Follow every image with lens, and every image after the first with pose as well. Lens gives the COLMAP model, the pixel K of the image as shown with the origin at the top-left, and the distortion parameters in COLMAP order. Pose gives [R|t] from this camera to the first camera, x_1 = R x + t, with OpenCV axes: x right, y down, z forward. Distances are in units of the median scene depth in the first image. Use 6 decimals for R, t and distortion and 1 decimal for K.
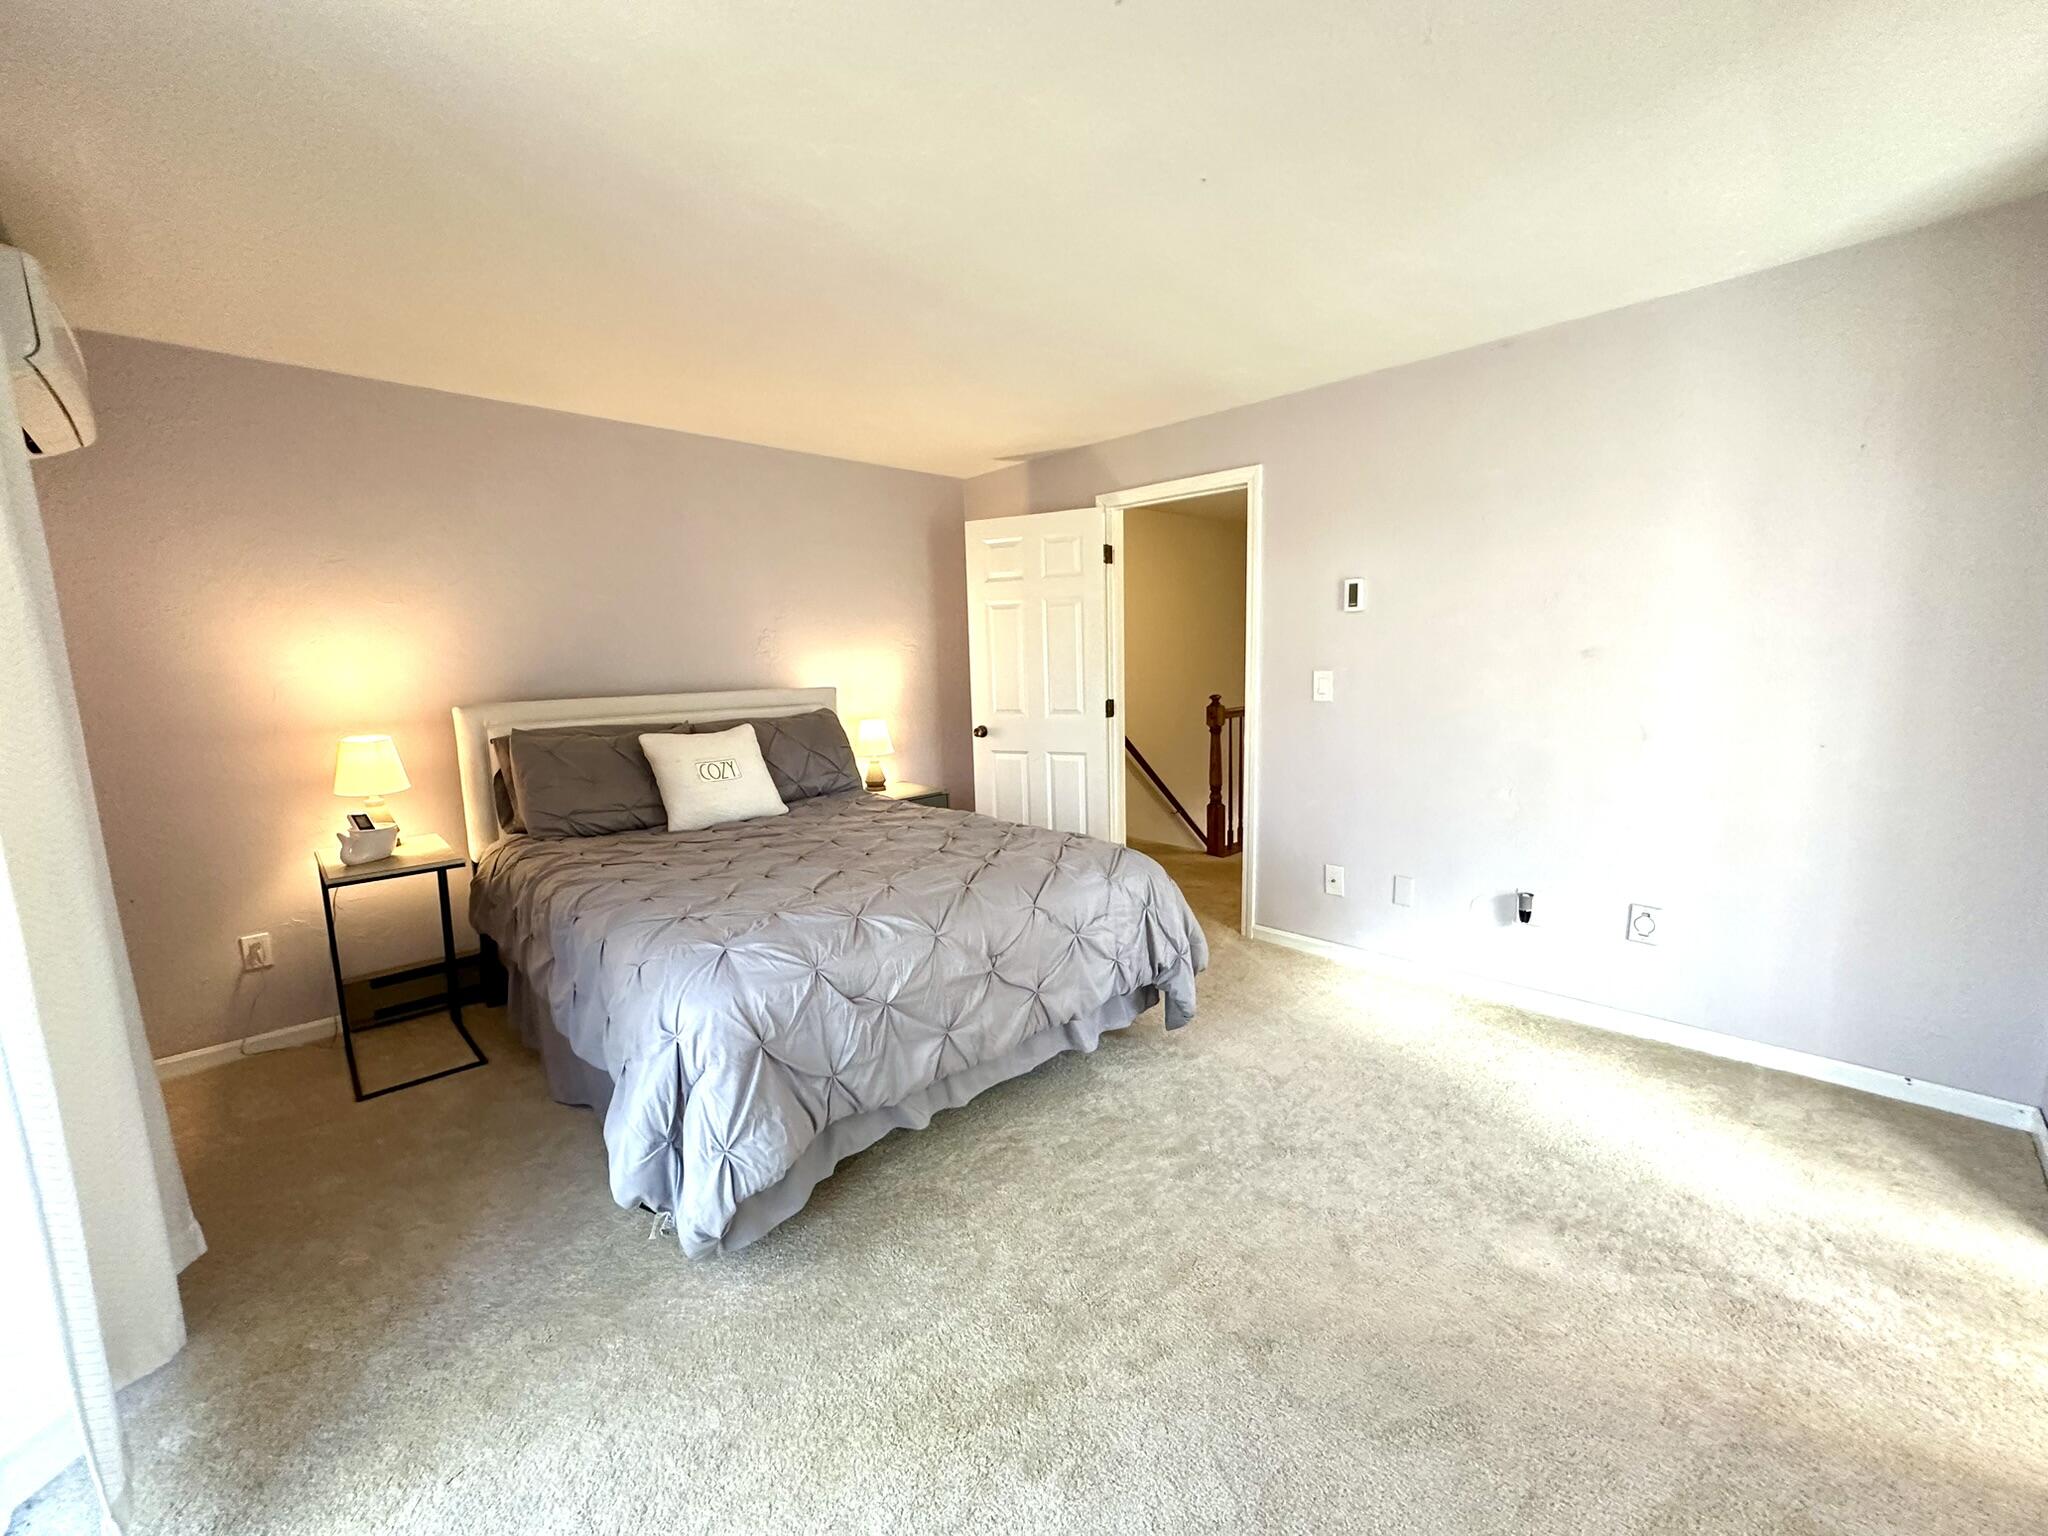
lens RADIAL K [[814.9, 0, 1024.6], [0, 814.9, 765.3], [0, 0, 1]] dist [-0.002835, 0.000808]
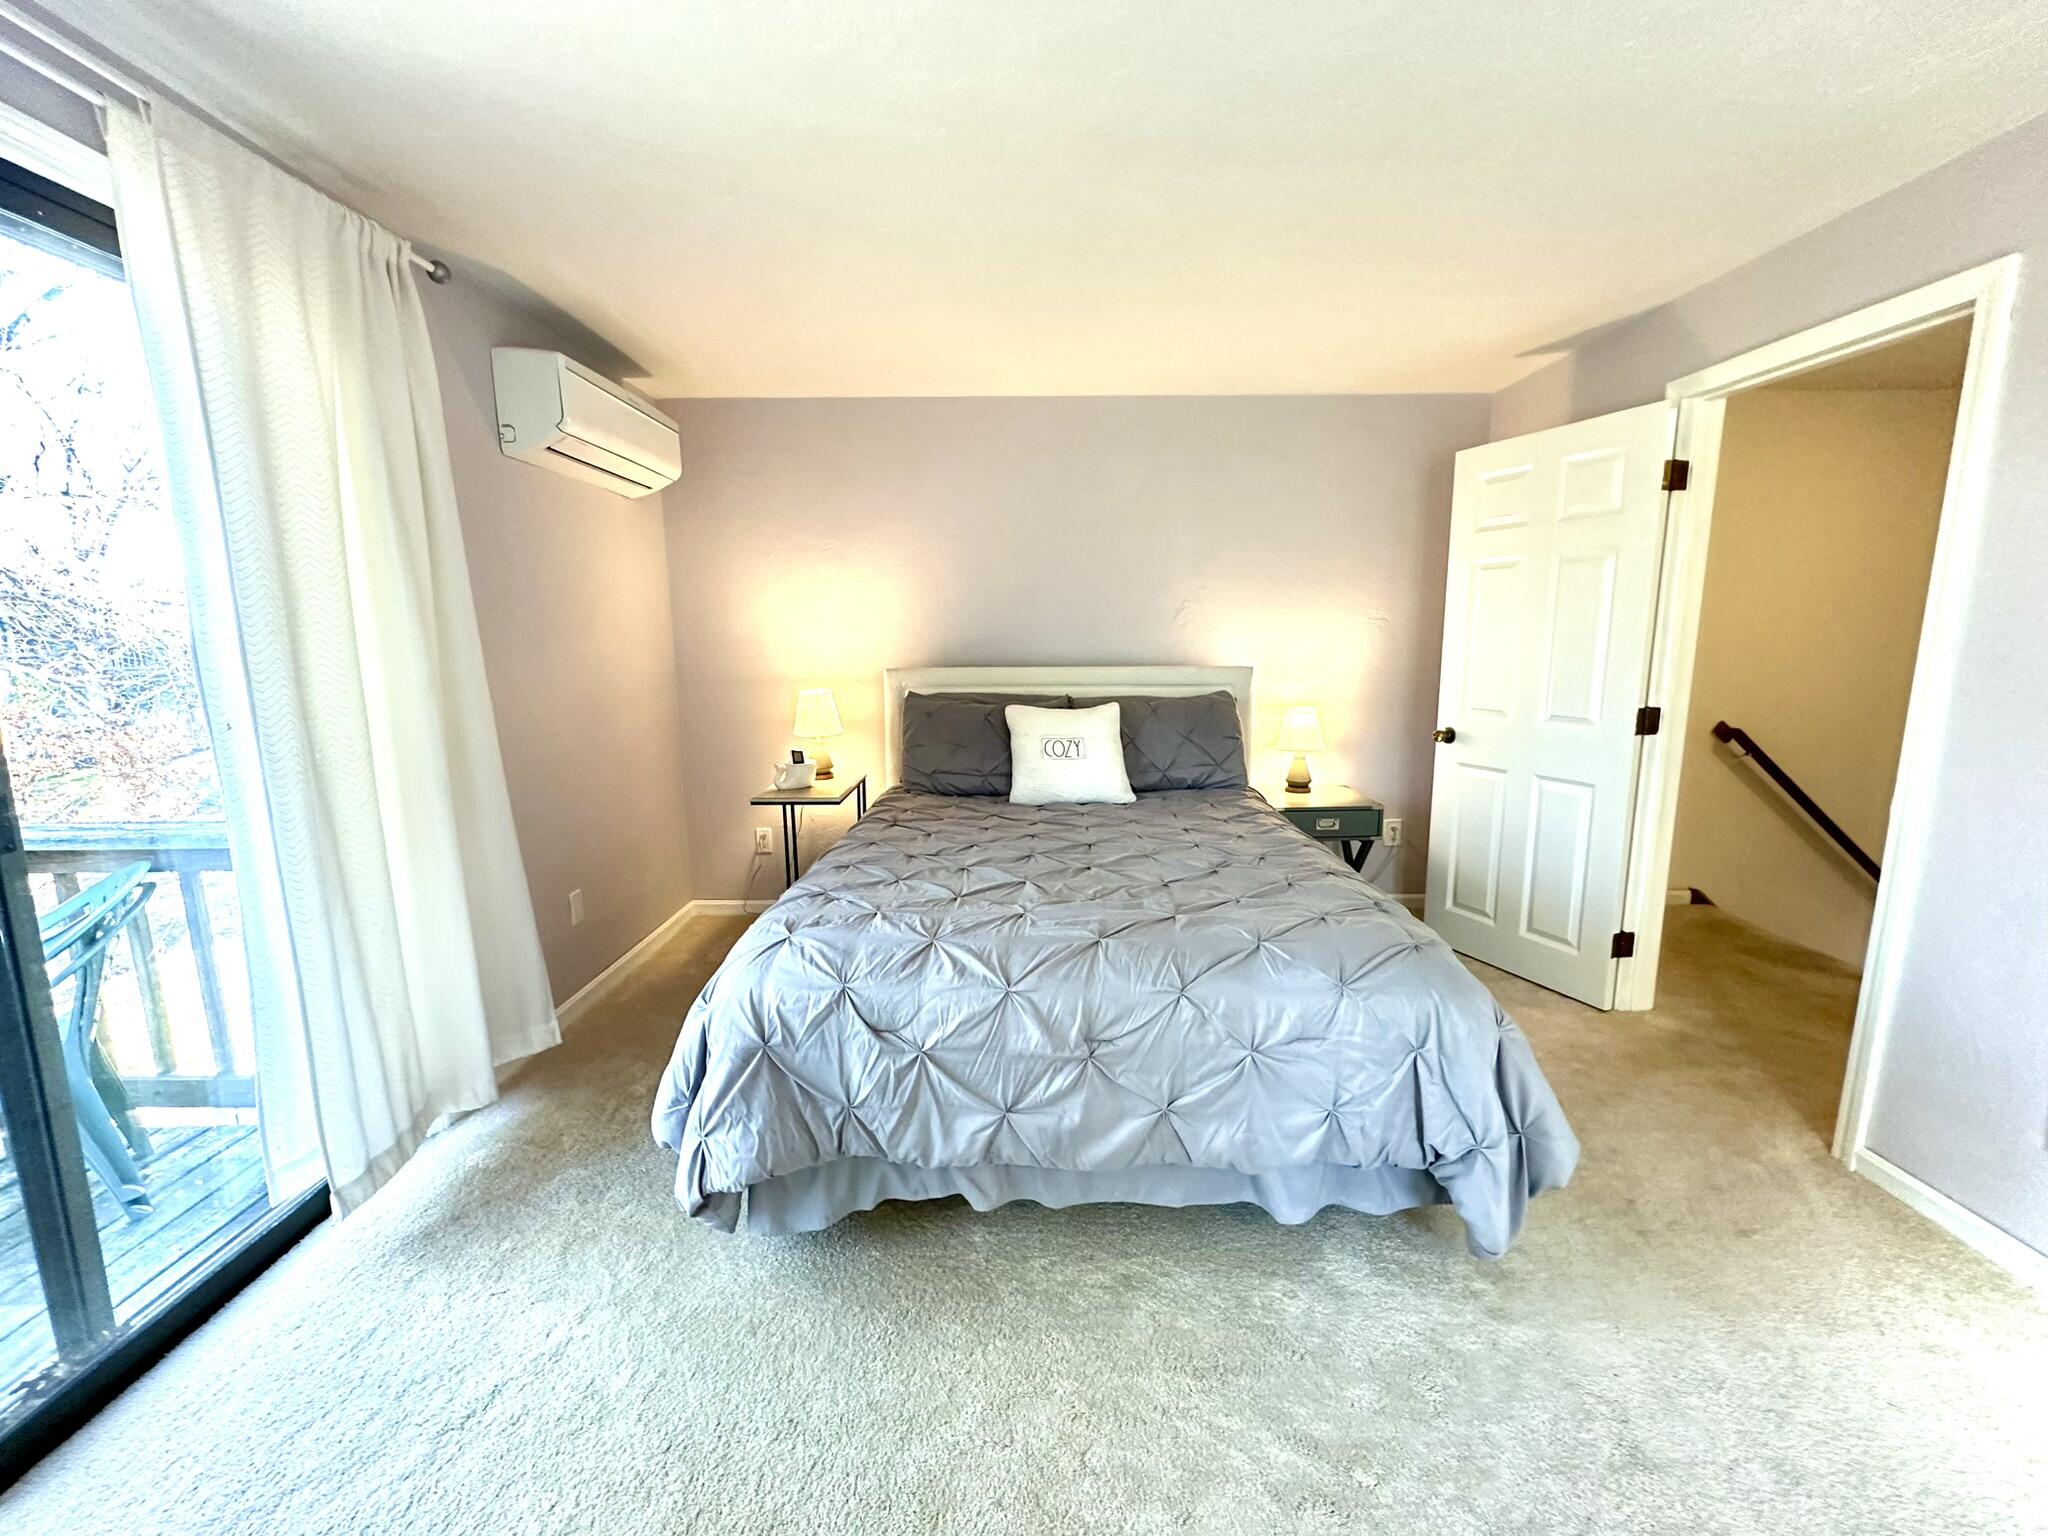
lens RADIAL K [[814.9, 0, 1023.2], [0, 814.9, 769.3], [0, 0, 1]] dist [-0.002835, 0.000808]
pose [[0.717209, 0.133658, -0.683920, 0.334886], [-0.105342, 0.990950, 0.083191, -0.058216], [0.688850, 0.012380, 0.724799, 0.346530]]
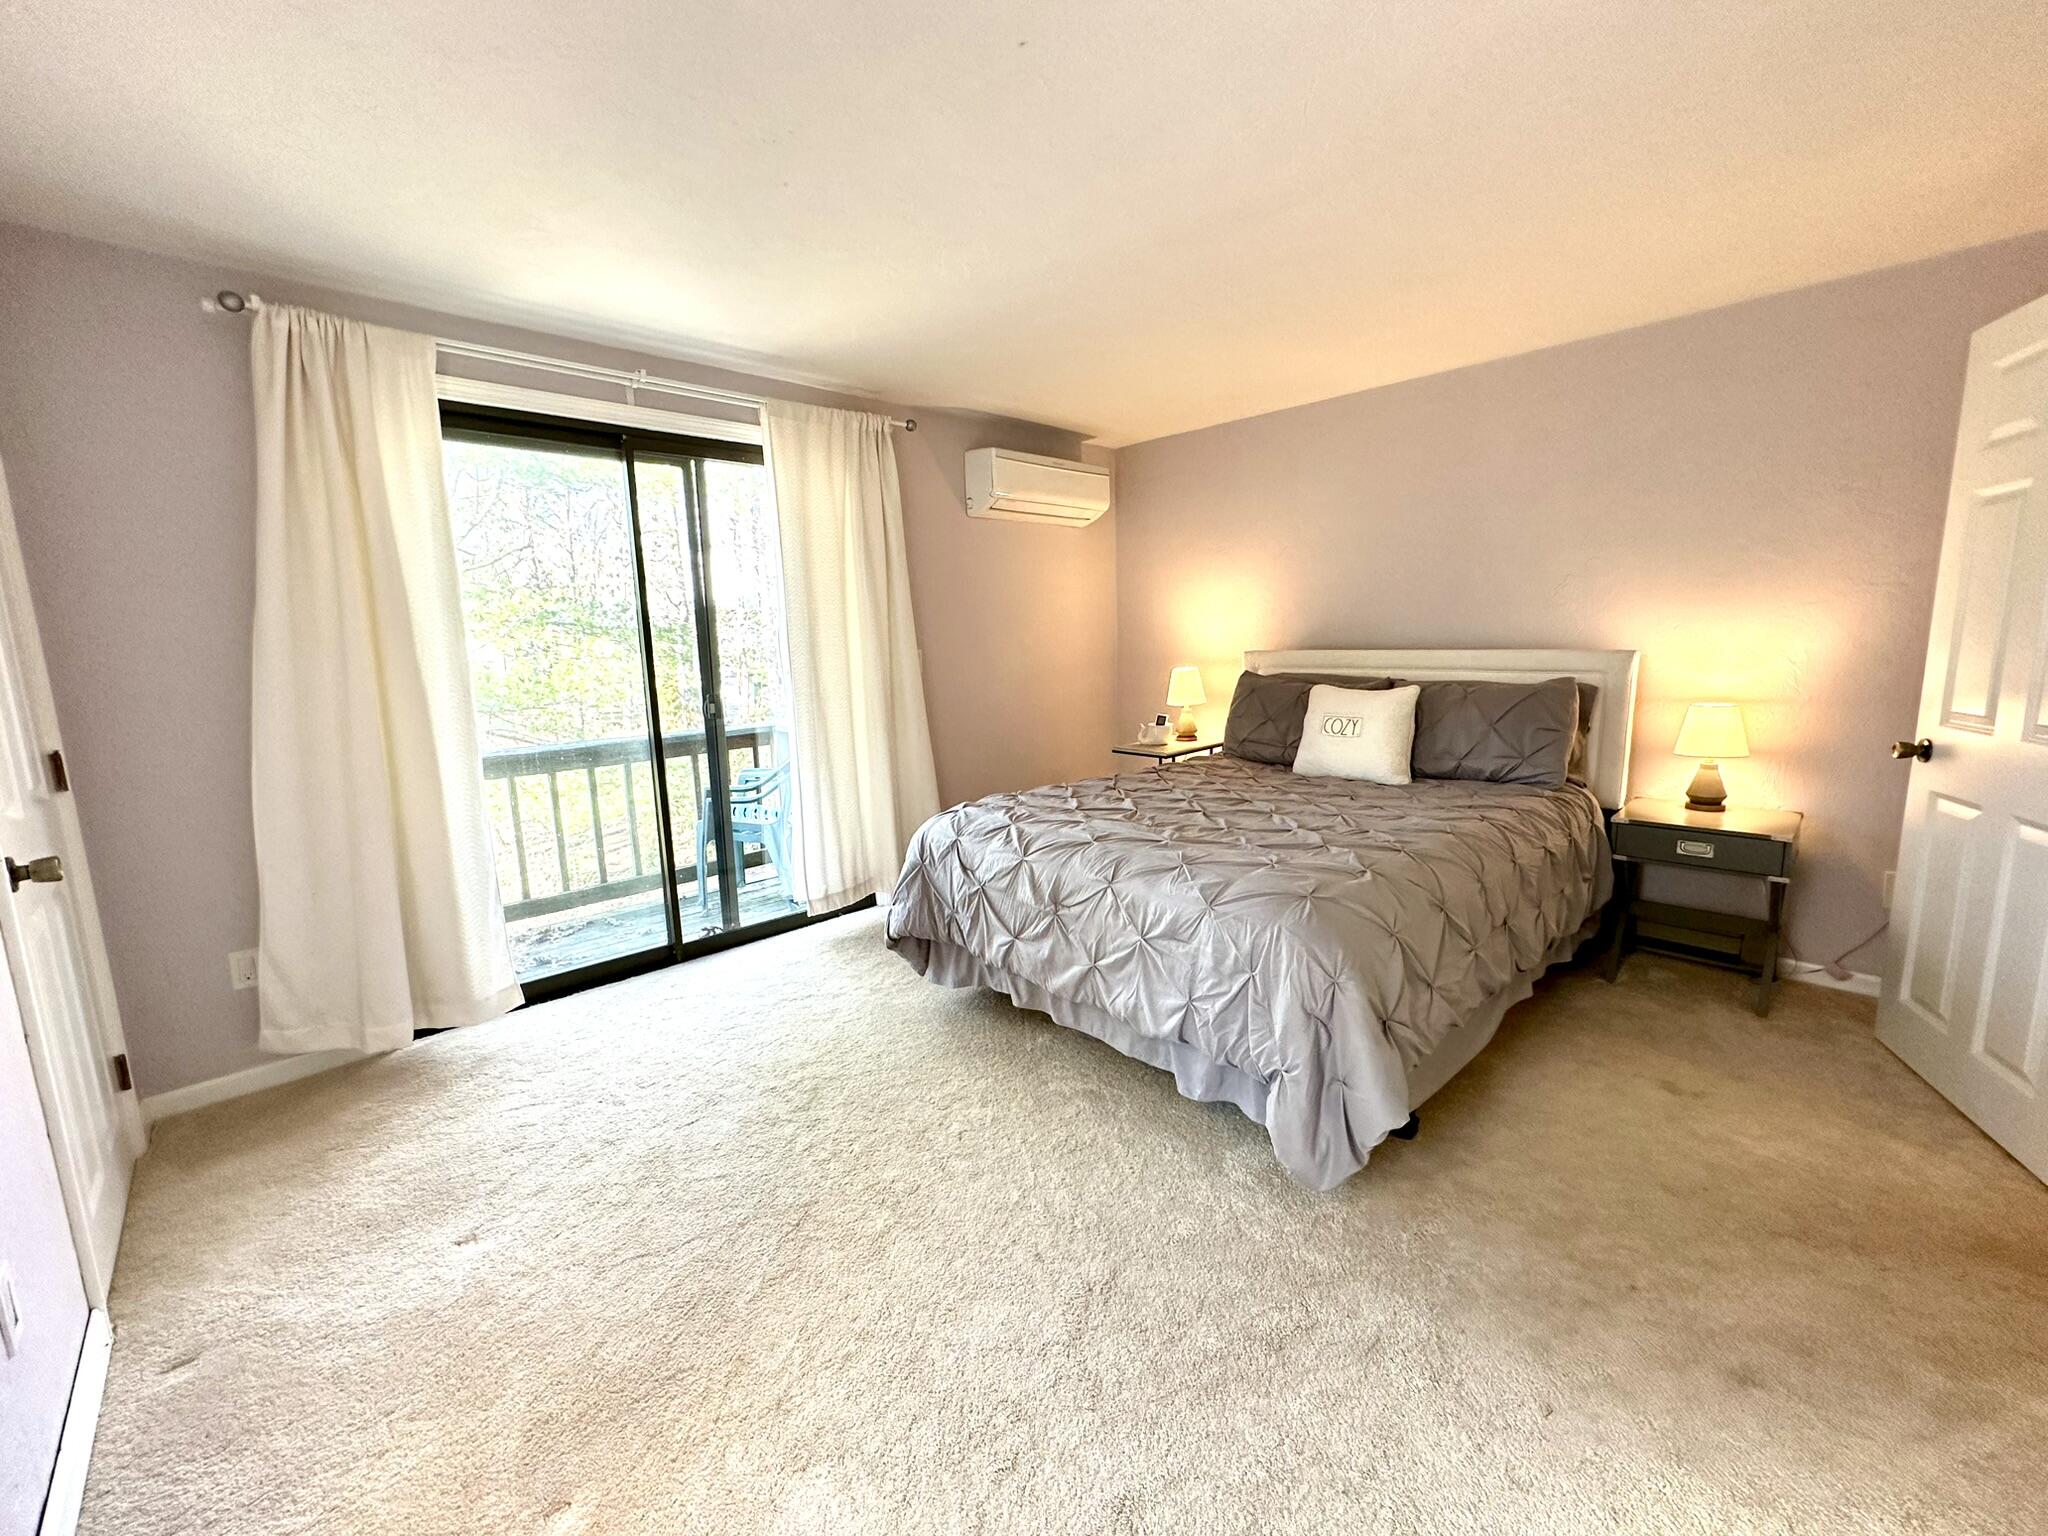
lens RADIAL K [[814.9, 0, 1024.0], [0, 814.9, 769.0], [0, 0, 1]] dist [-0.002835, 0.000808]
pose [[-0.010710, 0.189262, -0.981868, 0.841640], [-0.109730, 0.975772, 0.189284, -0.118999], [0.993904, 0.109768, 0.010317, 0.782980]]
